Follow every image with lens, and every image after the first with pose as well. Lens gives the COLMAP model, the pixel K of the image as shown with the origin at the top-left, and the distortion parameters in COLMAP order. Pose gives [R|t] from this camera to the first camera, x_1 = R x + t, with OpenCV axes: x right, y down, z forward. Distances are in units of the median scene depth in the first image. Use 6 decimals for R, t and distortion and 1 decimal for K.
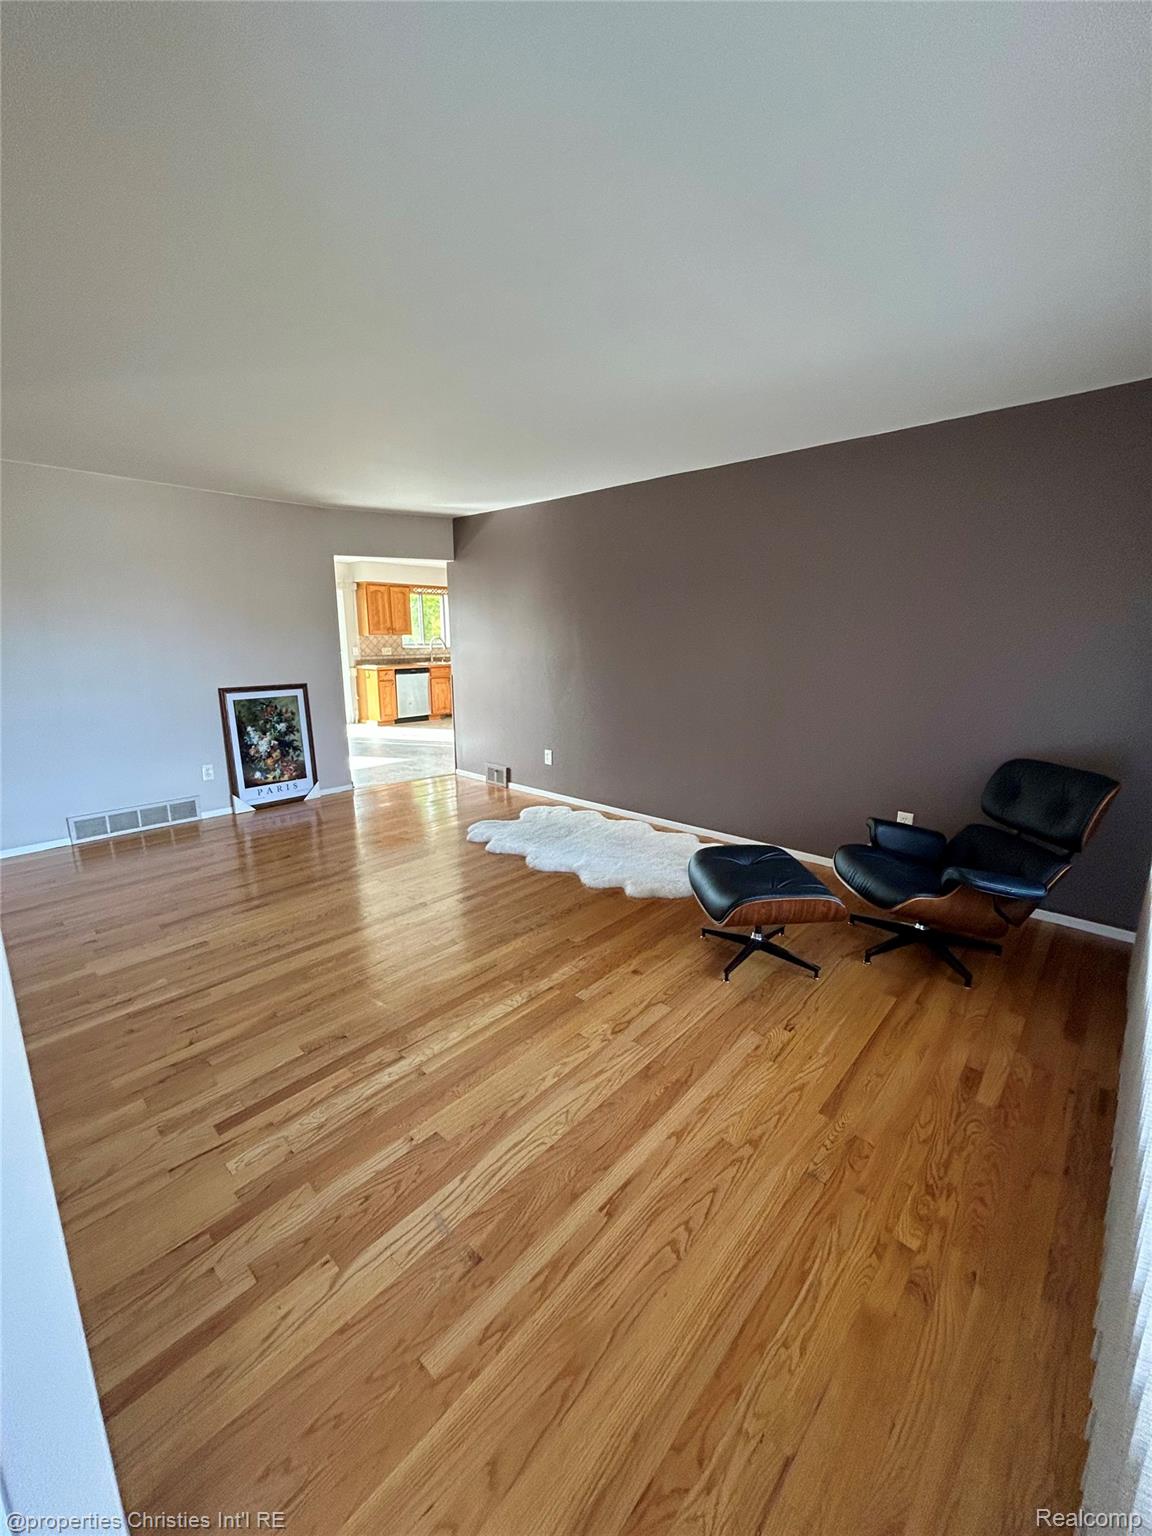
lens RADIAL K [[625.3, 0, 582.1], [0, 625.3, 764.9], [0, 0, 1]] dist [0.003623, 0.000722]
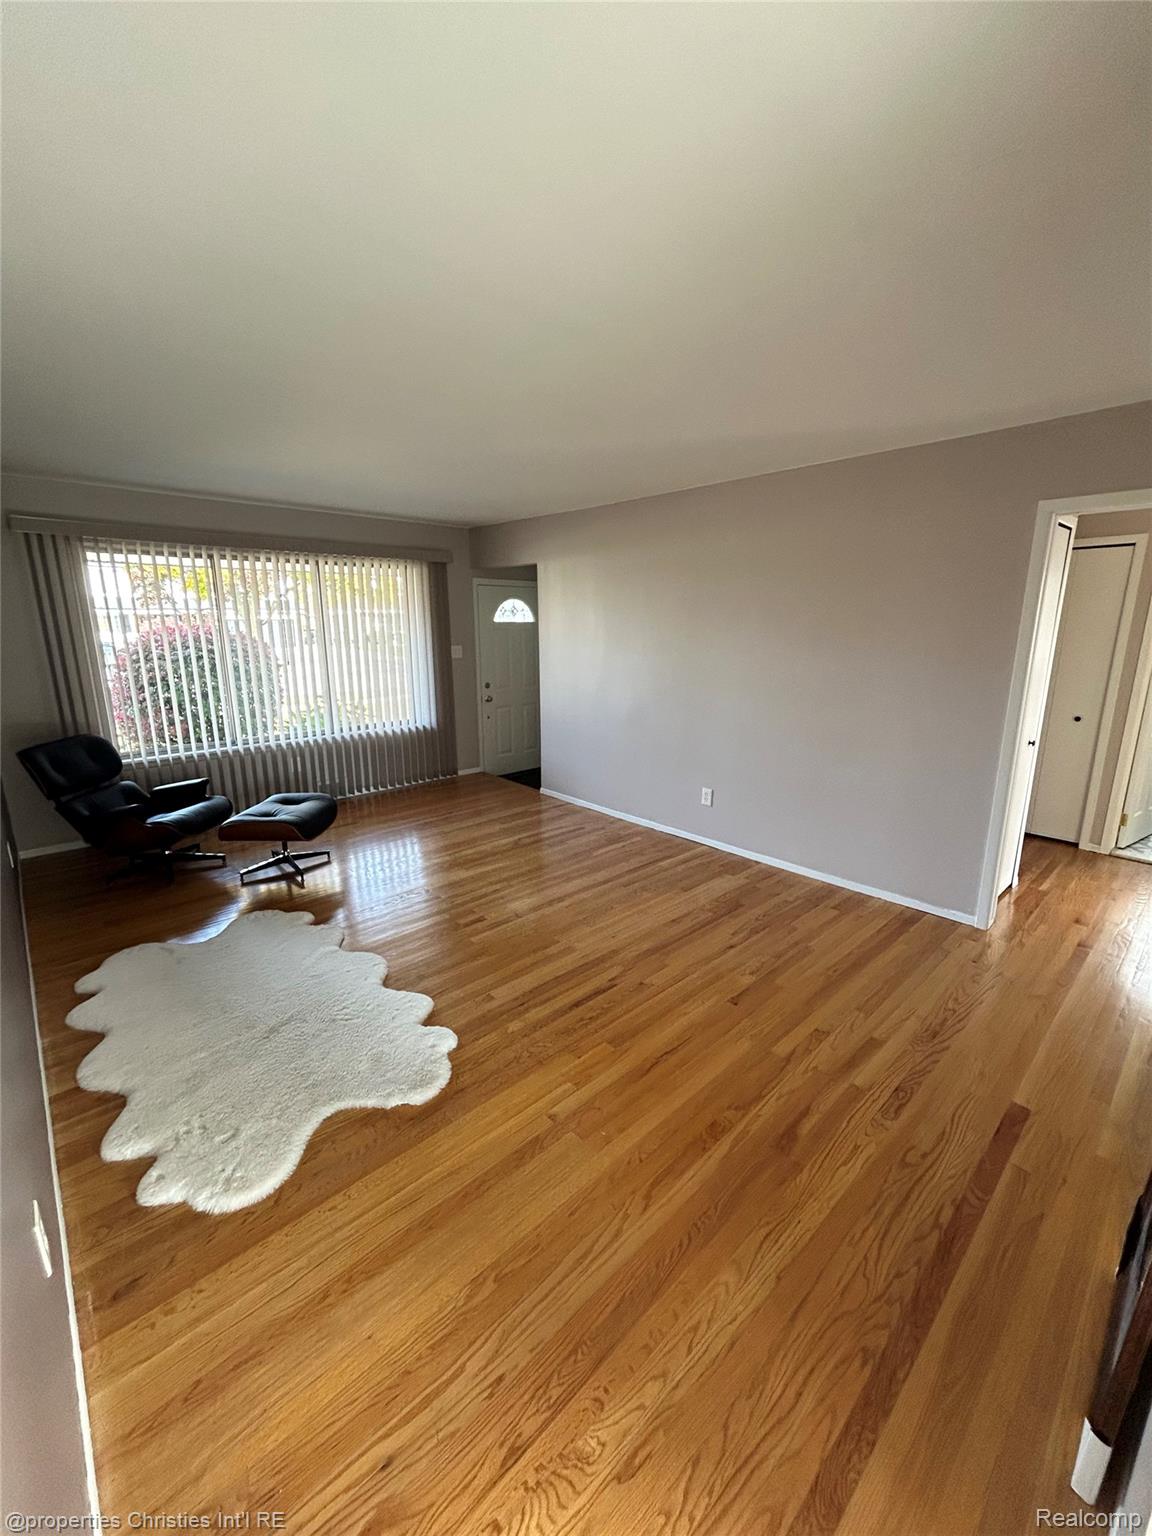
lens RADIAL K [[625.3, 0, 588.0], [0, 625.3, 758.4], [0, 0, 1]] dist [0.003623, 0.000722]
pose [[-0.996939, -0.020409, 0.075475, -0.155859], [0.013243, 0.907306, 0.420261, -0.153177], [-0.077056, 0.419974, -0.904259, 0.639179]]
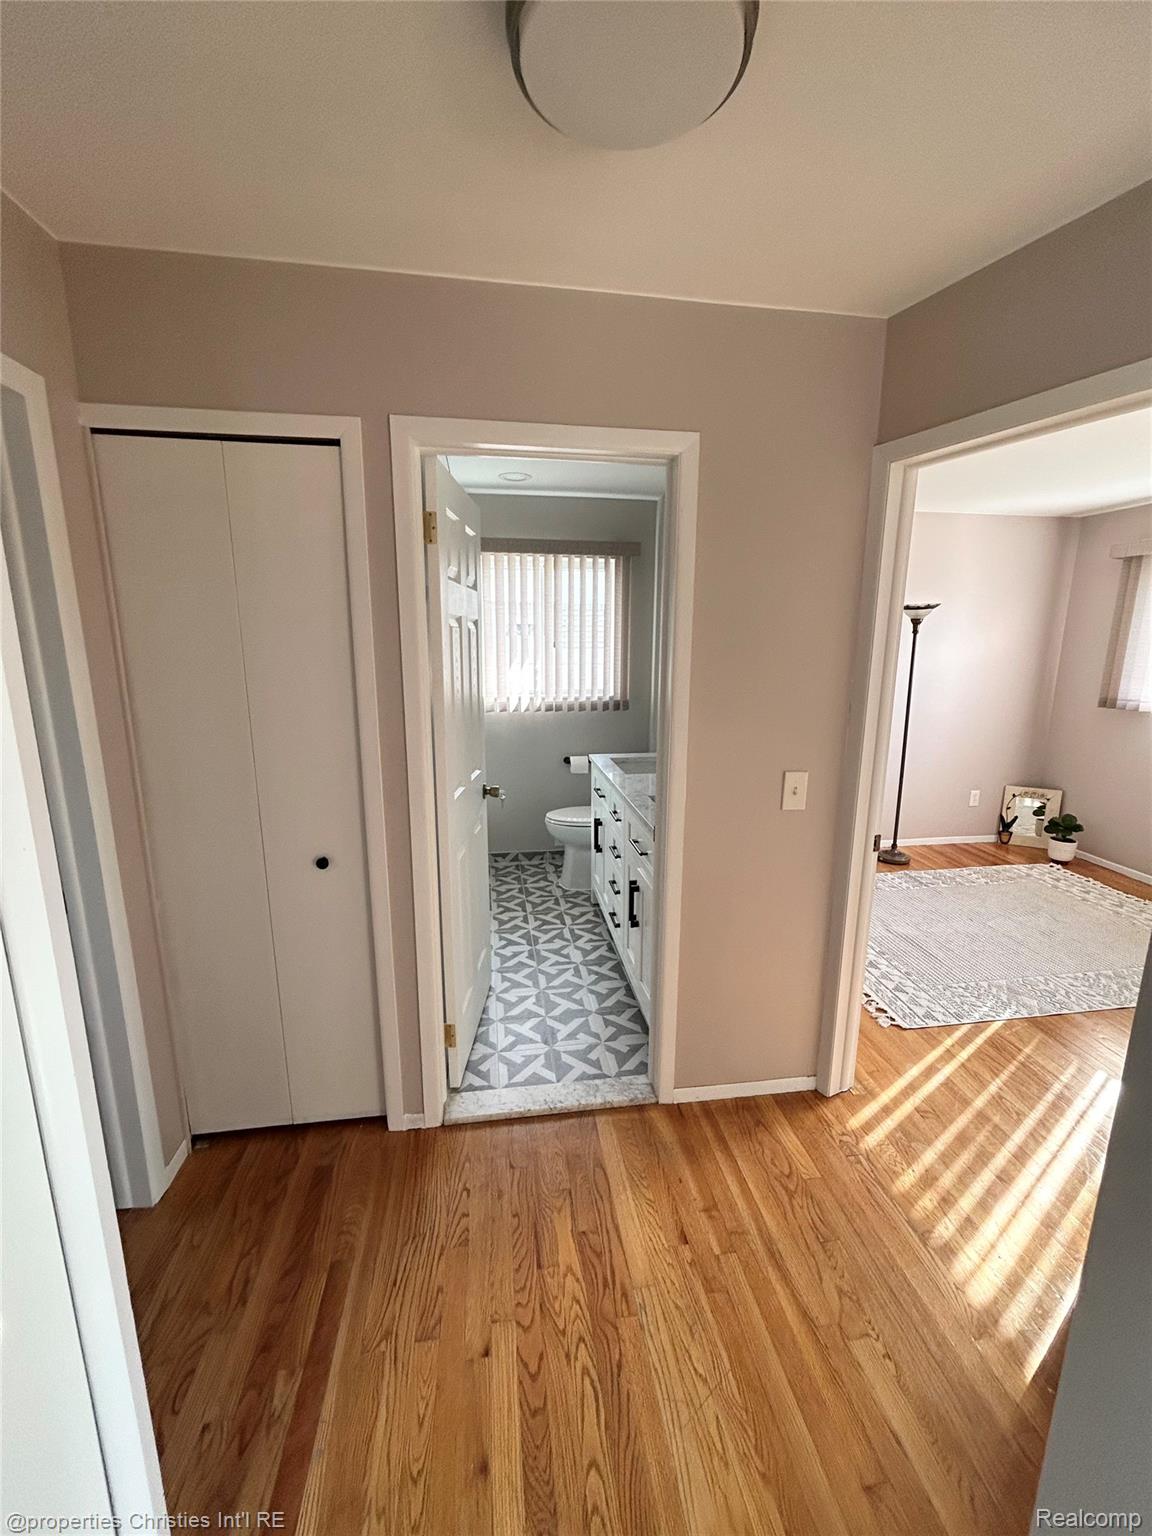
lens RADIAL K [[625.3, 0, 586.7], [0, 625.3, 774.9], [0, 0, 1]] dist [0.003623, 0.000722]
pose [[-0.626694, 0.163439, -0.761933, -0.387062], [-0.168655, 0.926137, 0.337381, -0.085754], [0.760796, 0.339938, -0.552840, 0.343259]]
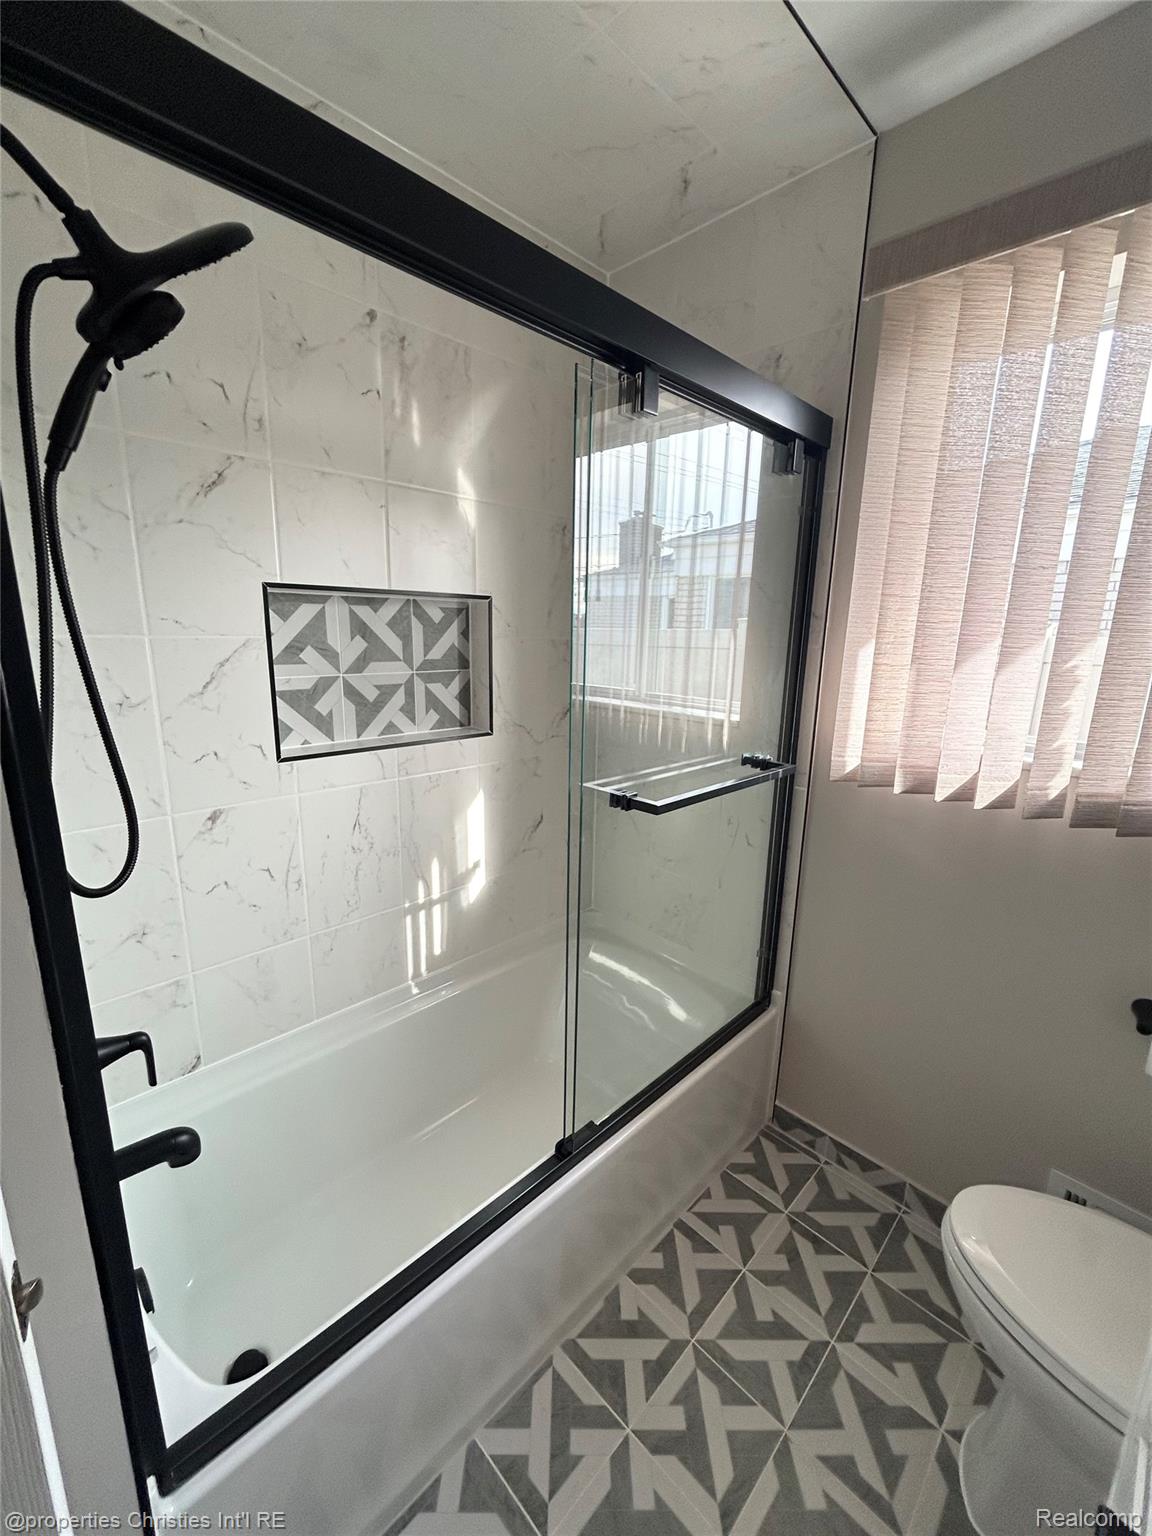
lens RADIAL K [[625.3, 0, 579.0], [0, 625.3, 766.3], [0, 0, 1]] dist [0.003623, 0.000722]
pose [[-0.998606, -0.020769, 0.048533, -0.625772], [0.002013, 0.903712, 0.428135, -0.036048], [-0.052752, 0.427636, -0.902411, 0.169952]]
